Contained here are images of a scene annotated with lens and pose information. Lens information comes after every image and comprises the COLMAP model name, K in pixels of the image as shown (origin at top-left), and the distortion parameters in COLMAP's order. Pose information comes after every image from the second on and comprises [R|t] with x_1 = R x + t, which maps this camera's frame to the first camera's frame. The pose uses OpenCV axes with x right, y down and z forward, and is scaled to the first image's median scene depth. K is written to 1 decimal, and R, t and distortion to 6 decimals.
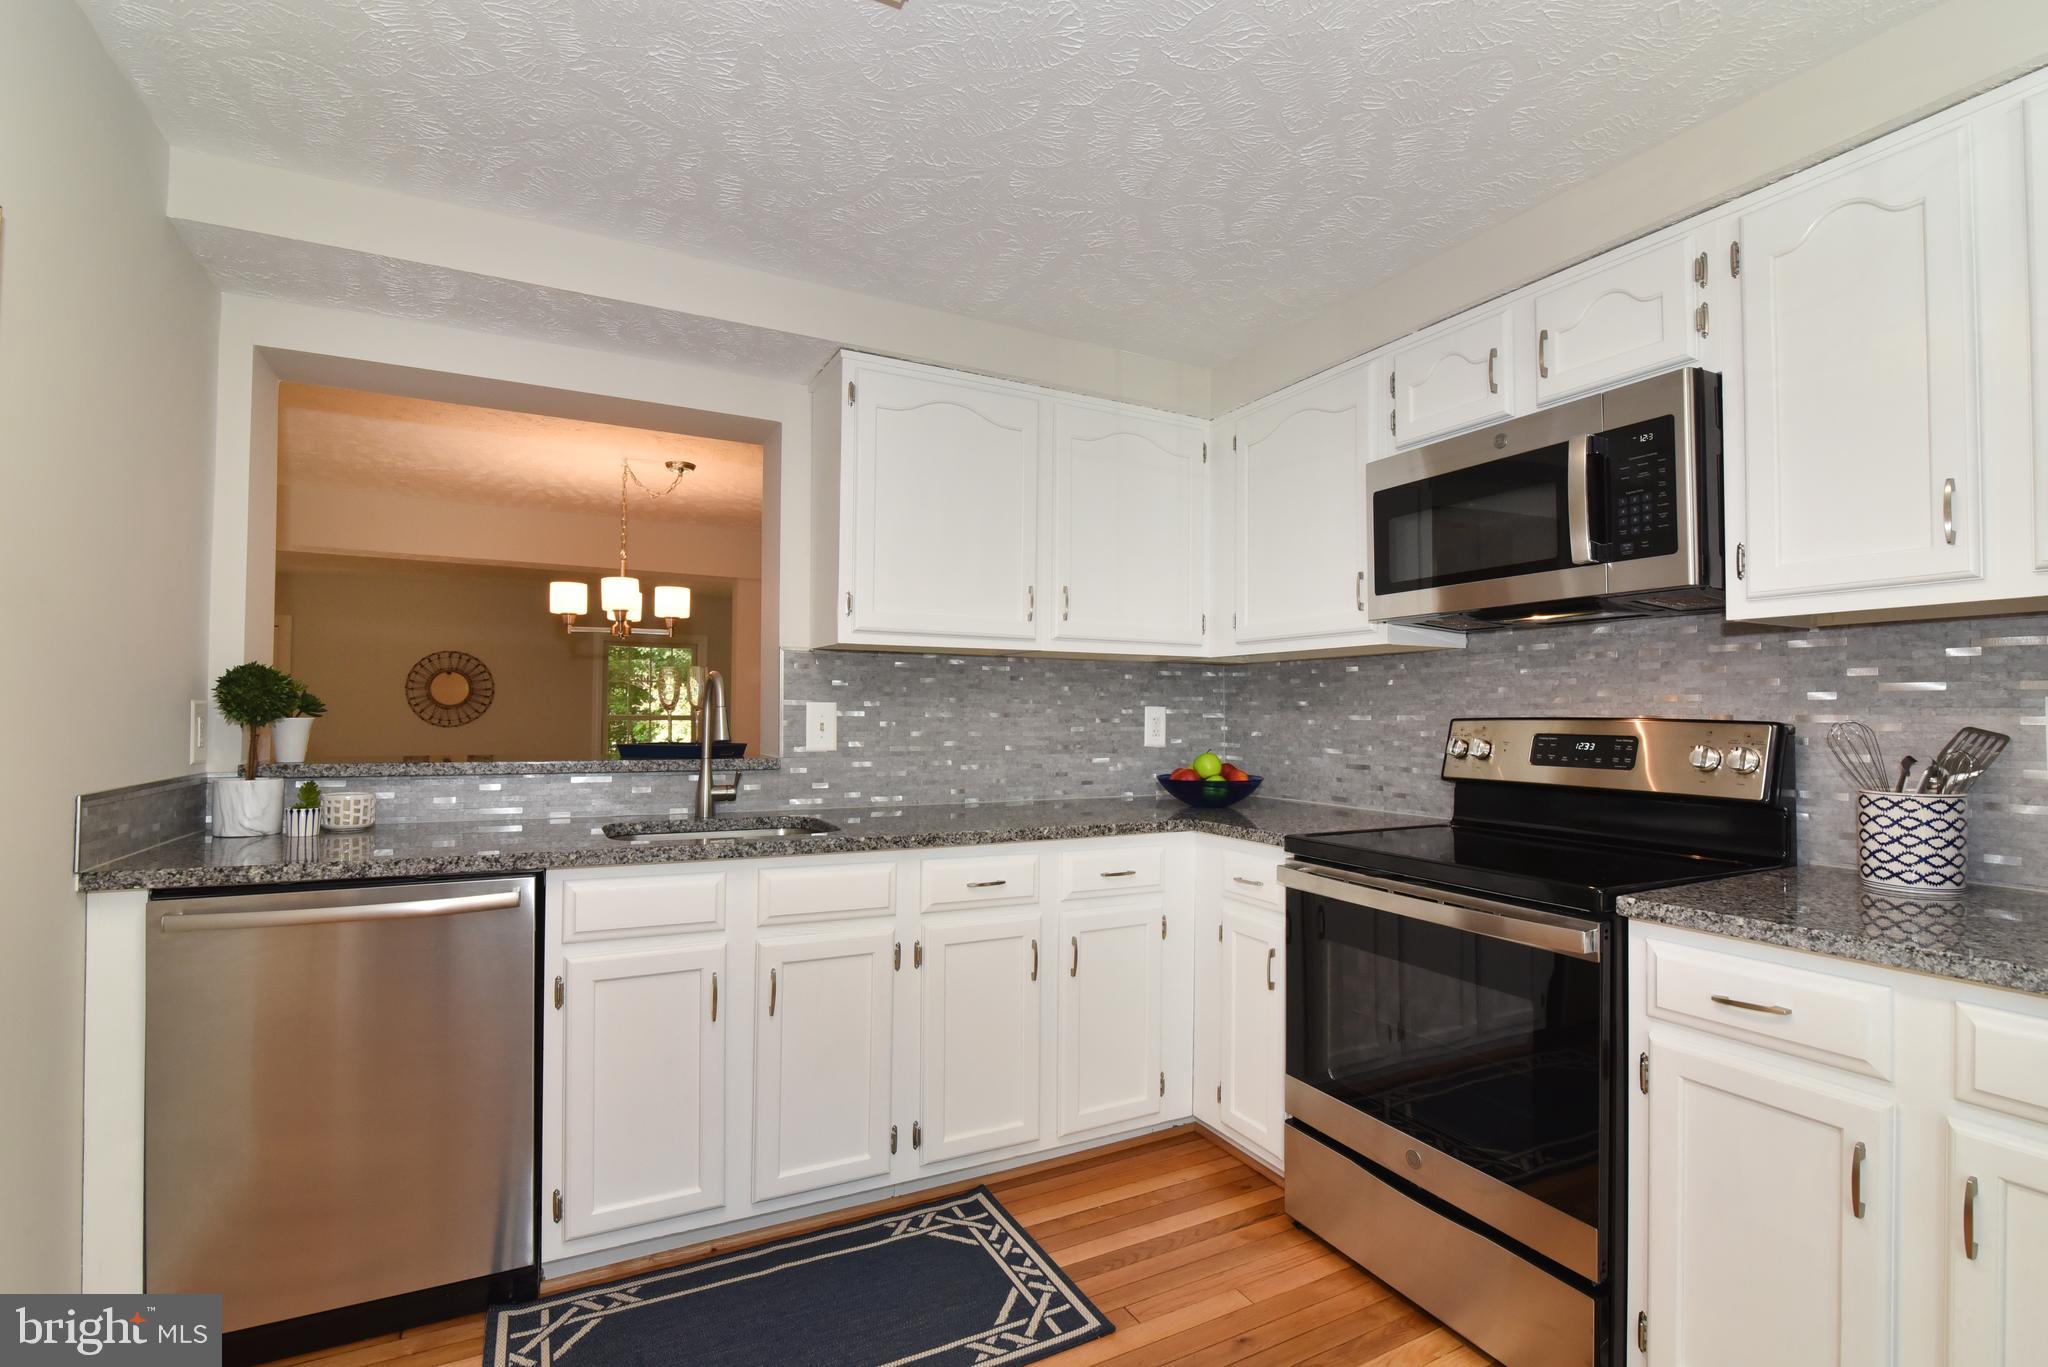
lens RADIAL K [[932.7, 0, 1019.7], [0, 932.7, 693.3], [0, 0, 1]] dist [-0.019891, 0.000886]
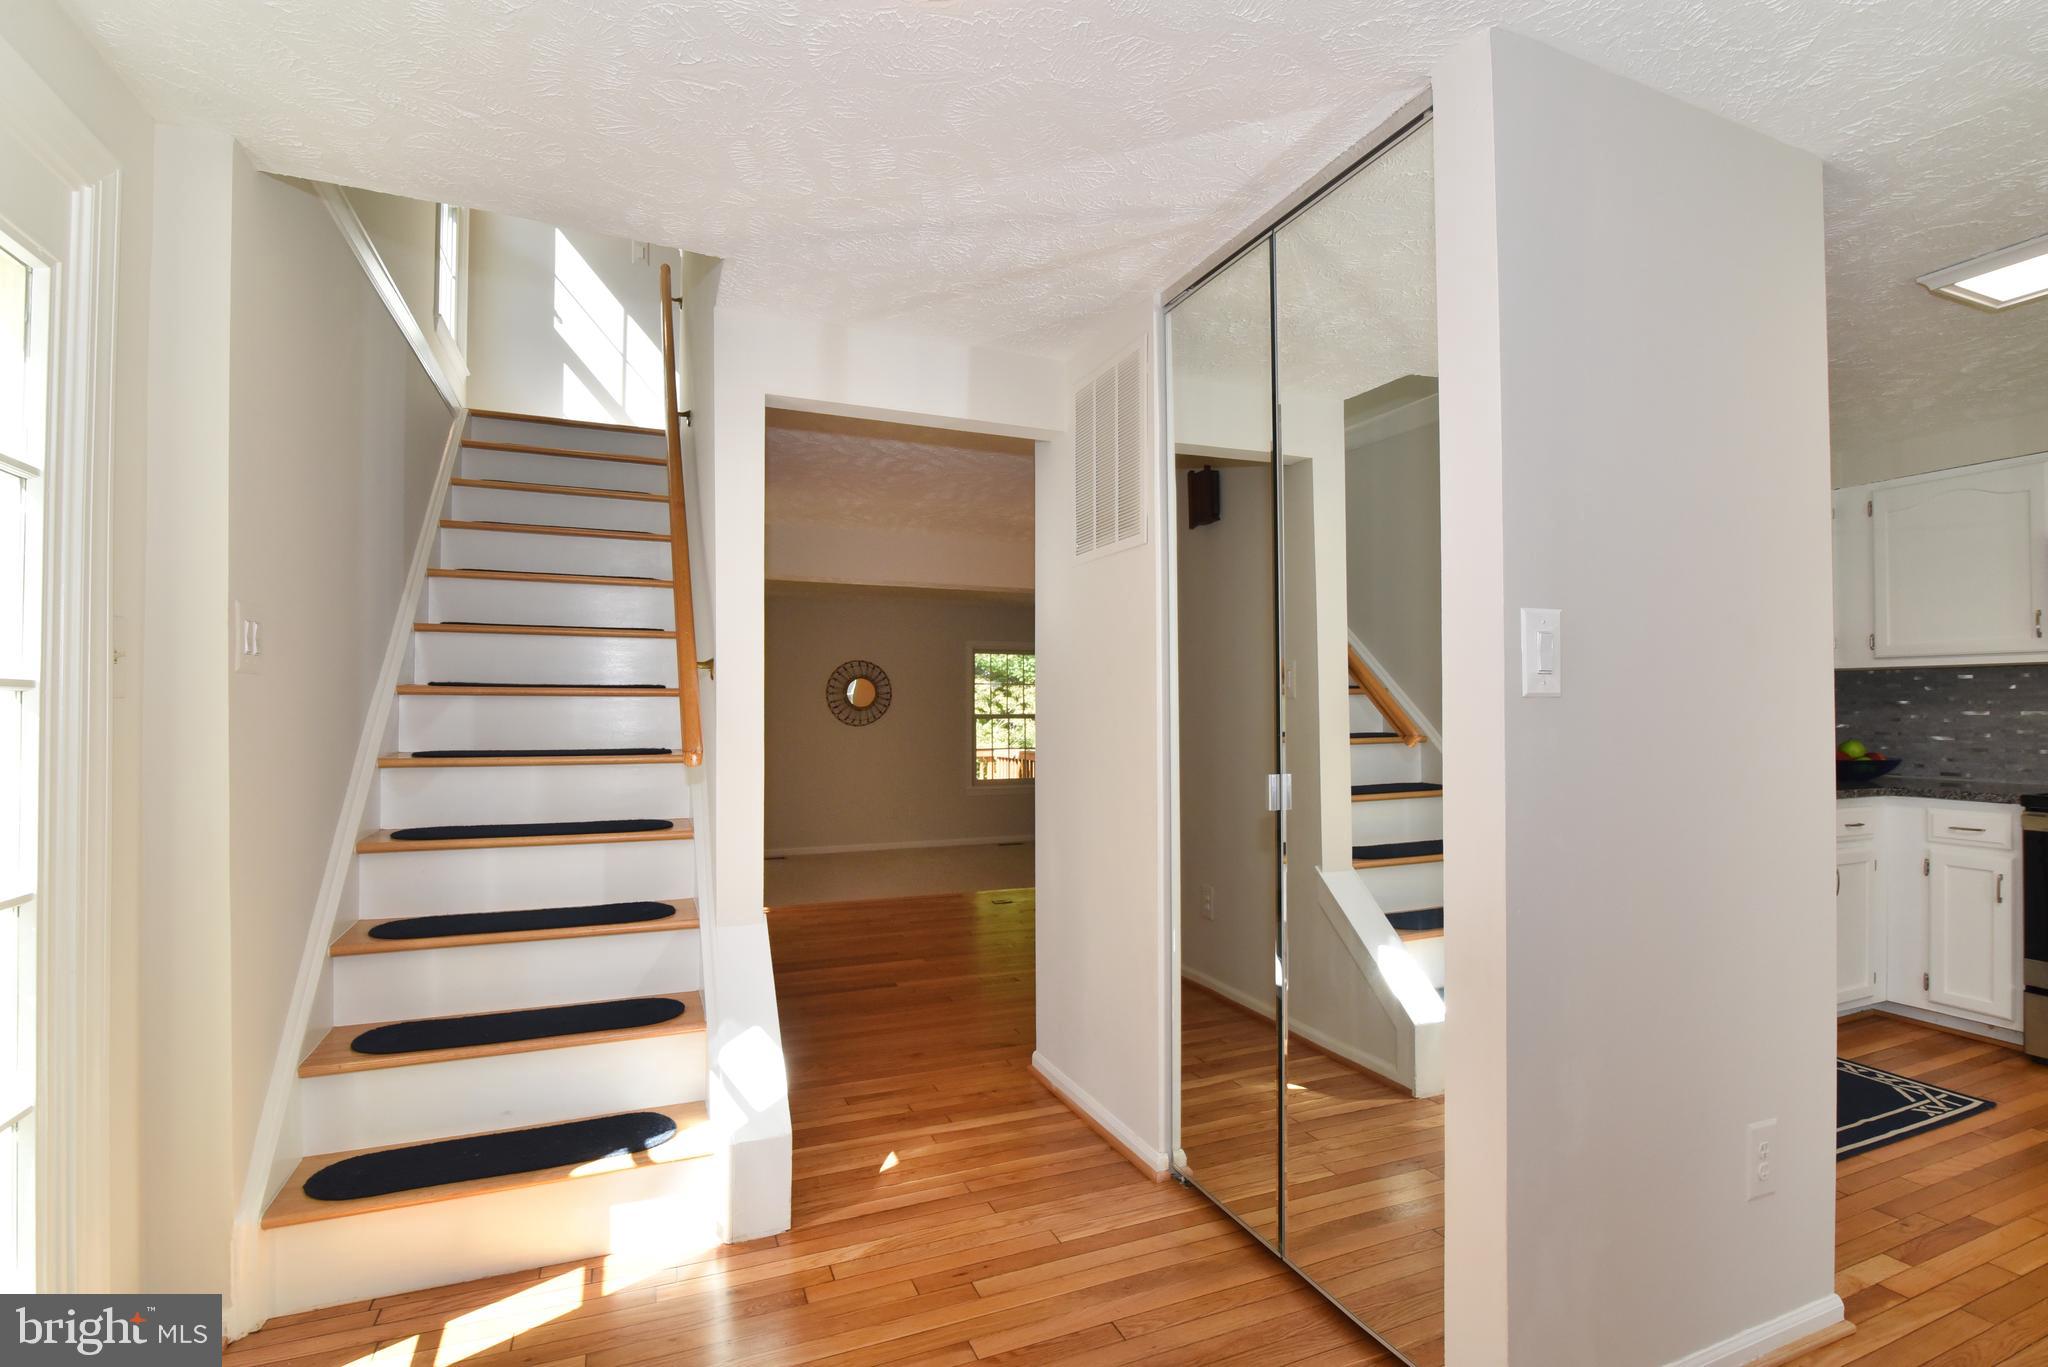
lens RADIAL K [[932.7, 0, 1034.6], [0, 932.7, 695.3], [0, 0, 1]] dist [-0.019891, 0.000886]
pose [[0.996647, -0.007697, -0.081458, -1.199198], [0.008143, 0.999954, 0.005144, -0.023530], [0.081415, -0.005790, 0.996663, -0.575010]]
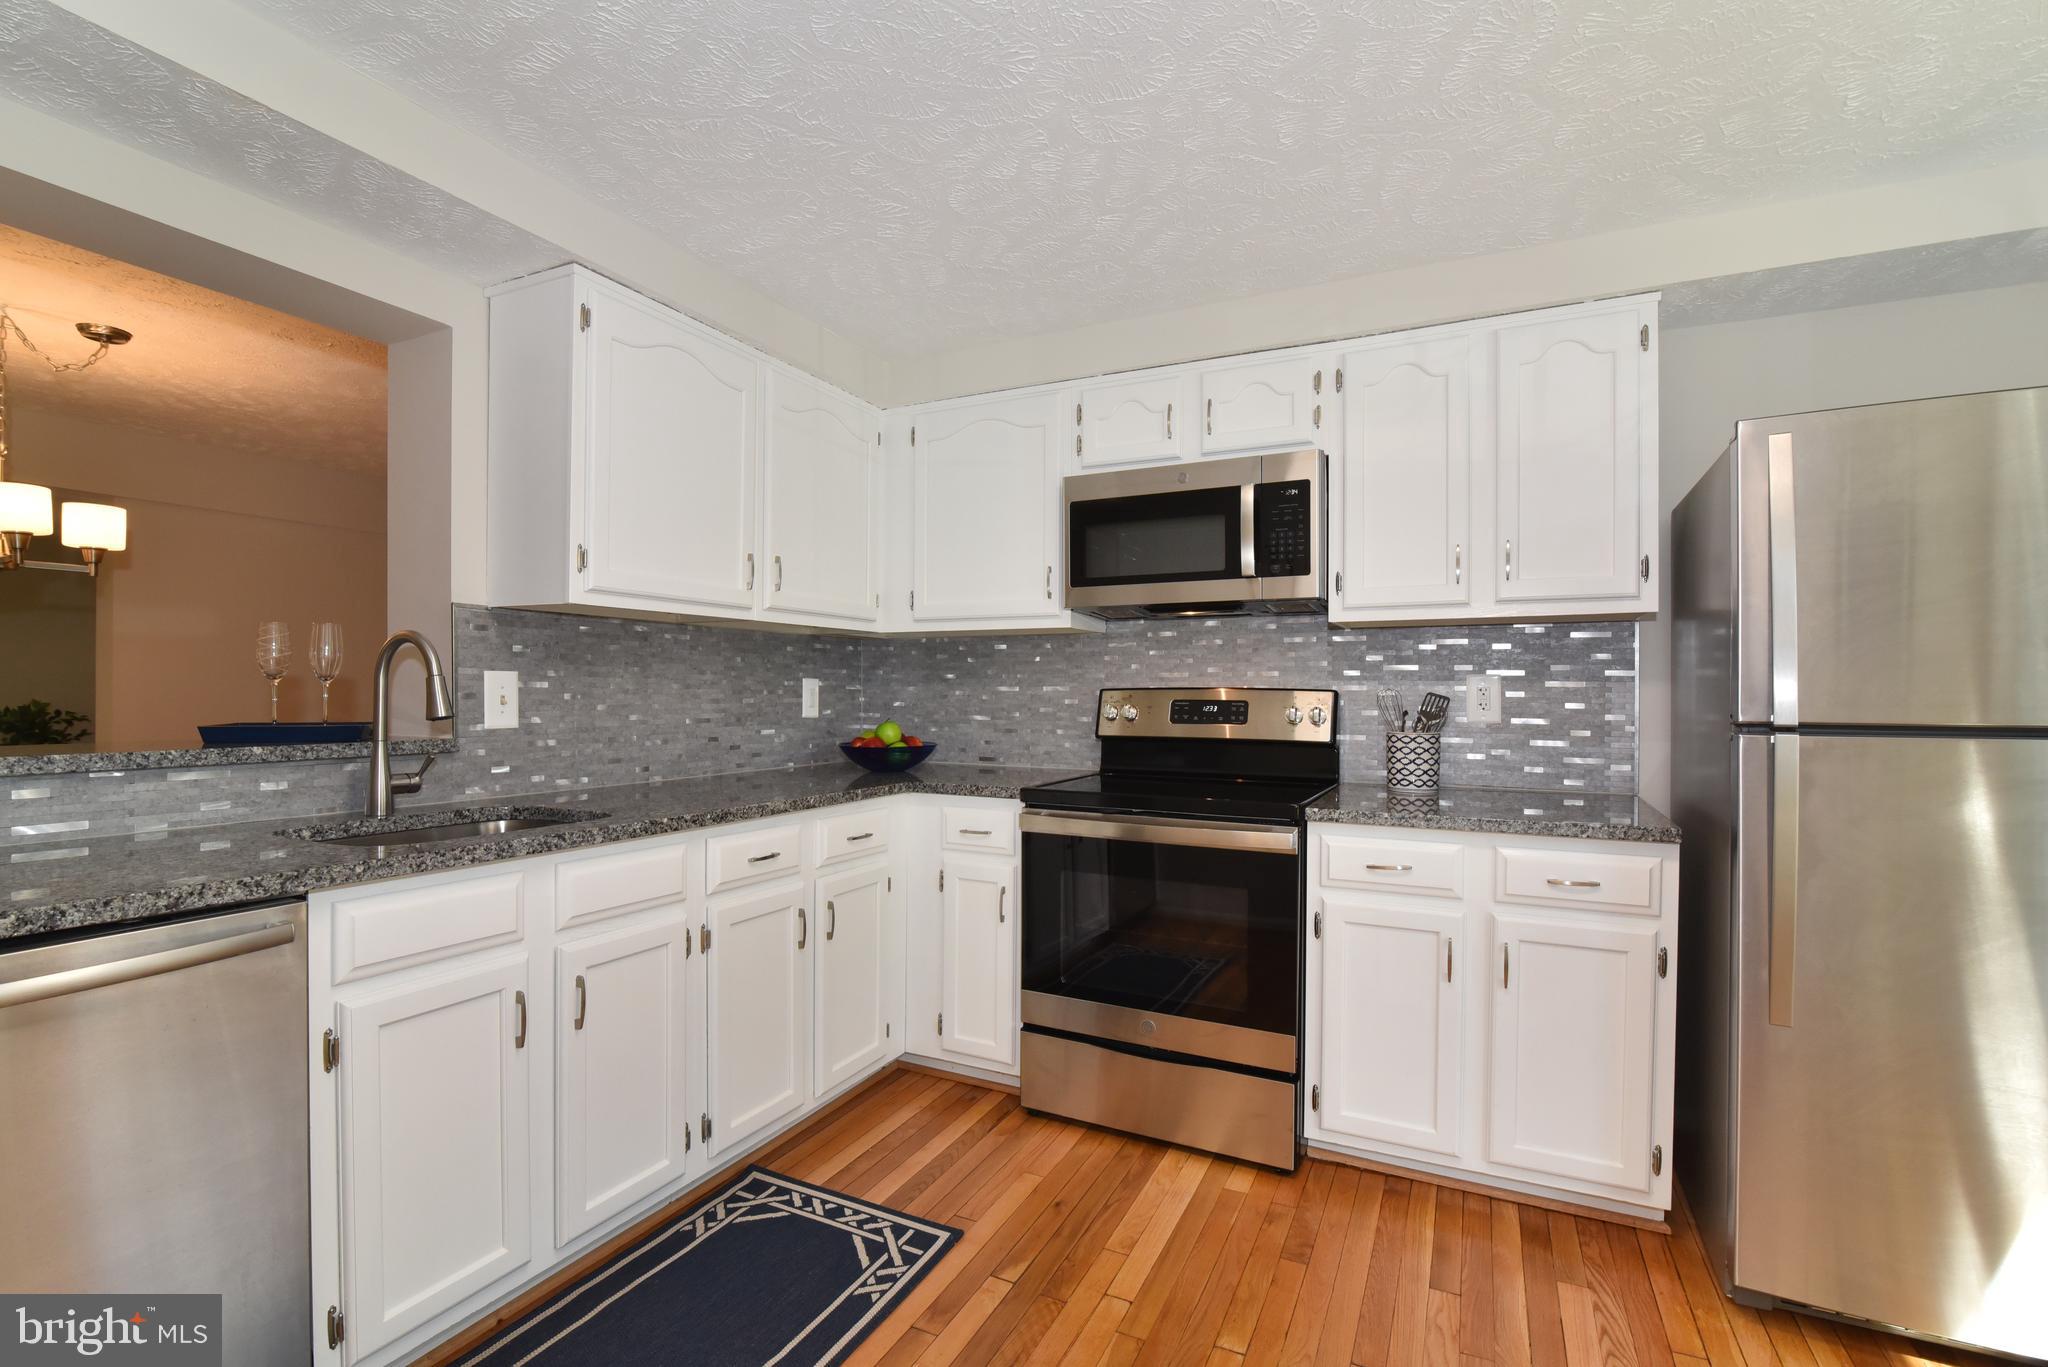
lens RADIAL K [[932.7, 0, 1018.6], [0, 932.7, 690.5], [0, 0, 1]] dist [-0.019891, 0.000886]
pose [[0.807149, -0.002608, 0.590342, -0.435013], [-0.011789, 0.999720, 0.020535, 0.005898], [-0.590230, -0.023534, 0.806892, 0.059587]]
